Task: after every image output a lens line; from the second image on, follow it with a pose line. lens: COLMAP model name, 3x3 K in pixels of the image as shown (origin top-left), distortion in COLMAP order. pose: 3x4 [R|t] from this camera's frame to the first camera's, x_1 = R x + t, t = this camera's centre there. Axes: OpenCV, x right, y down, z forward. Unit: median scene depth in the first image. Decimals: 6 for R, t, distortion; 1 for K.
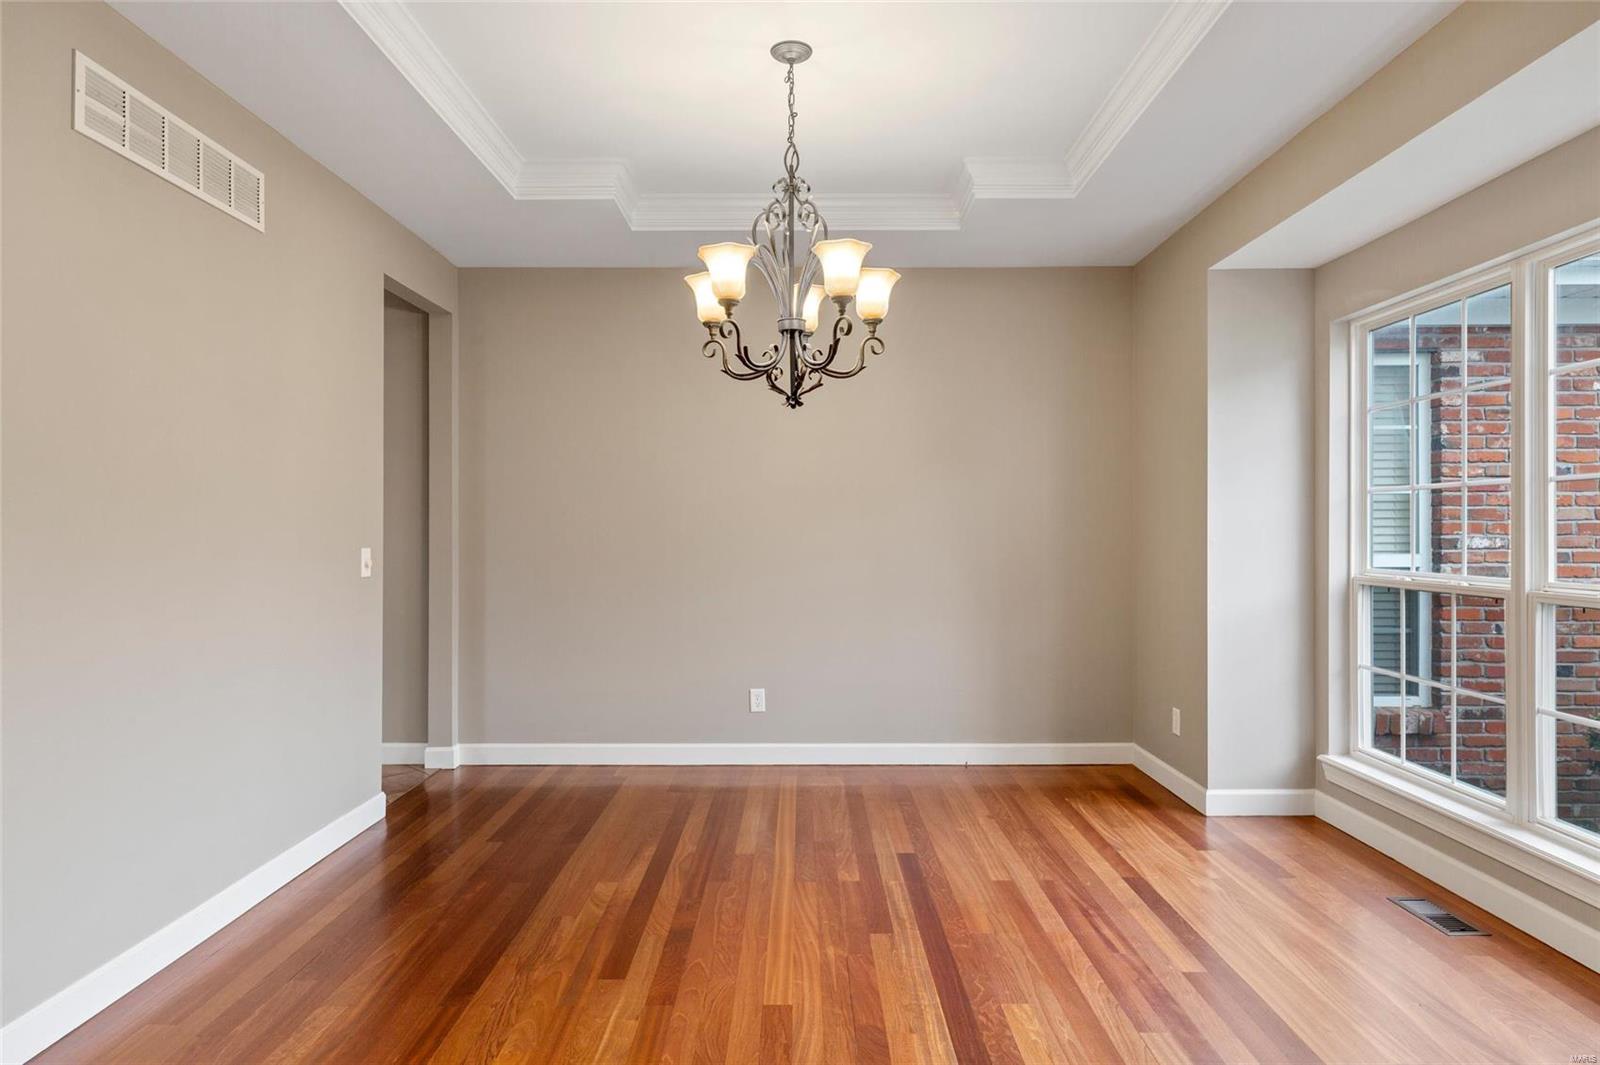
lens RADIAL K [[963.4, 0, 800.2], [0, 963.4, 532.5], [0, 0, 1]] dist [0.025214, -0.000374]
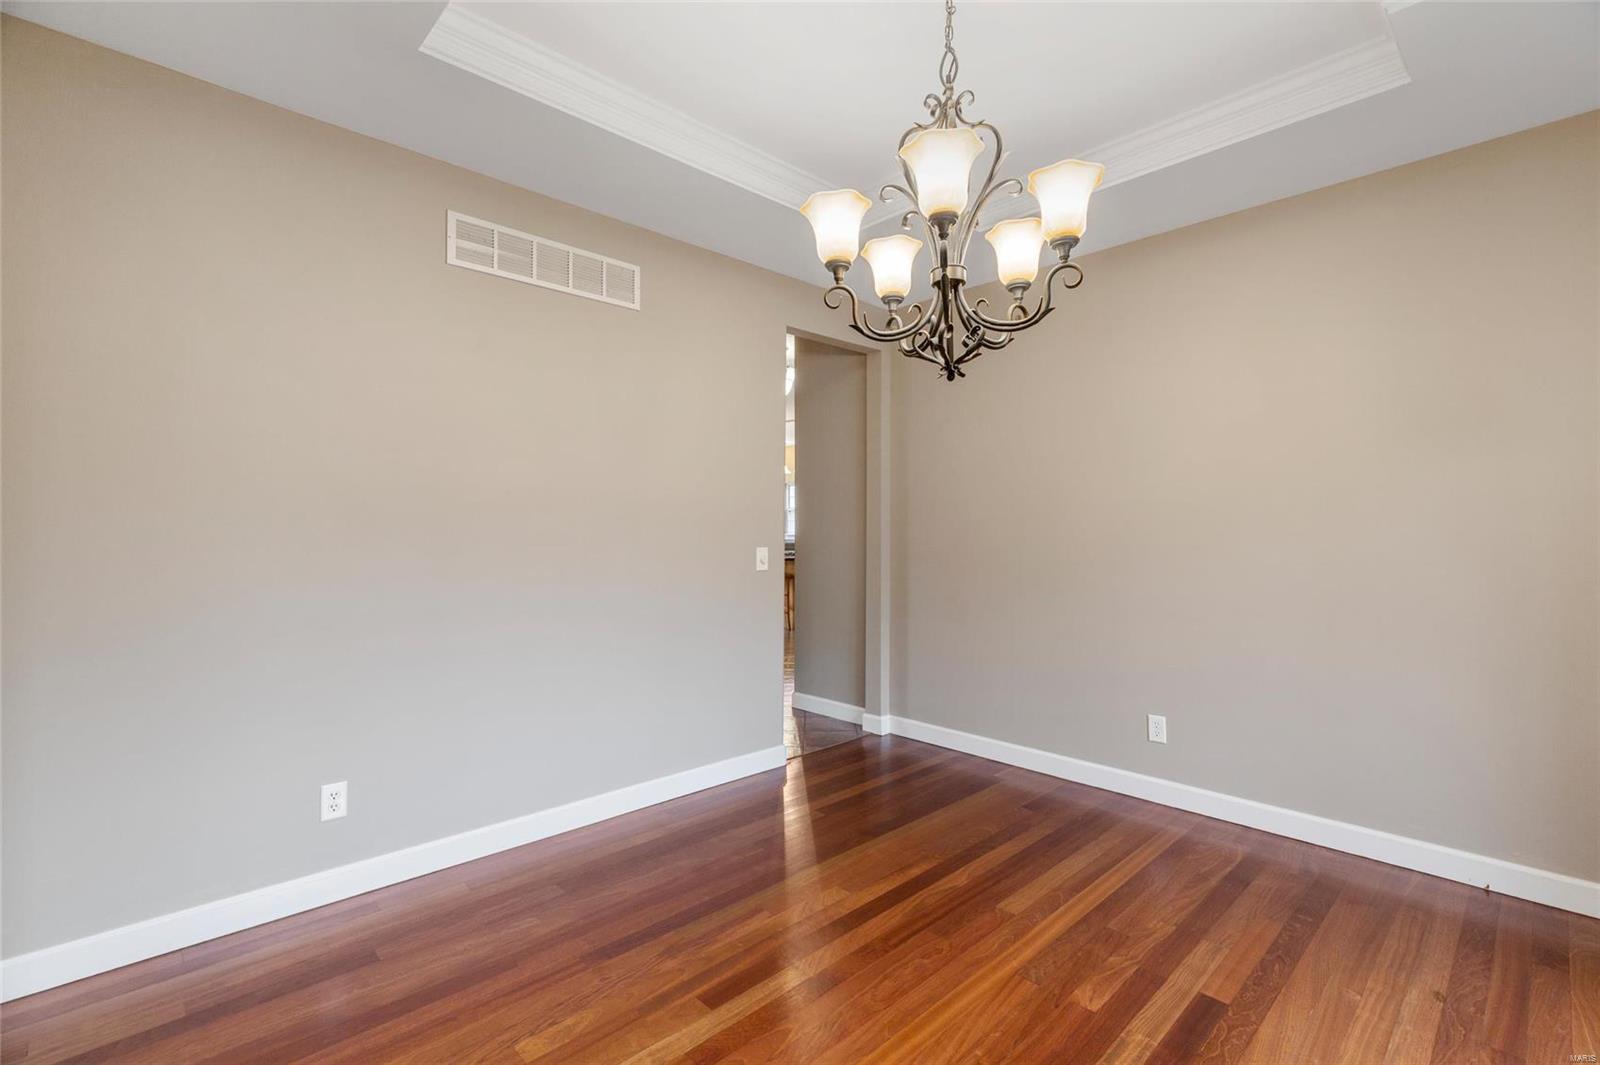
lens RADIAL K [[720.4, 0, 801.7], [0, 720.4, 534.7], [0, 0, 1]] dist [0.000942, 0.001012]
pose [[0.686673, 0.006395, -0.726938, 0.292400], [-0.005966, 0.999977, 0.003162, -0.004087], [0.726942, 0.002166, 0.686696, 0.439464]]
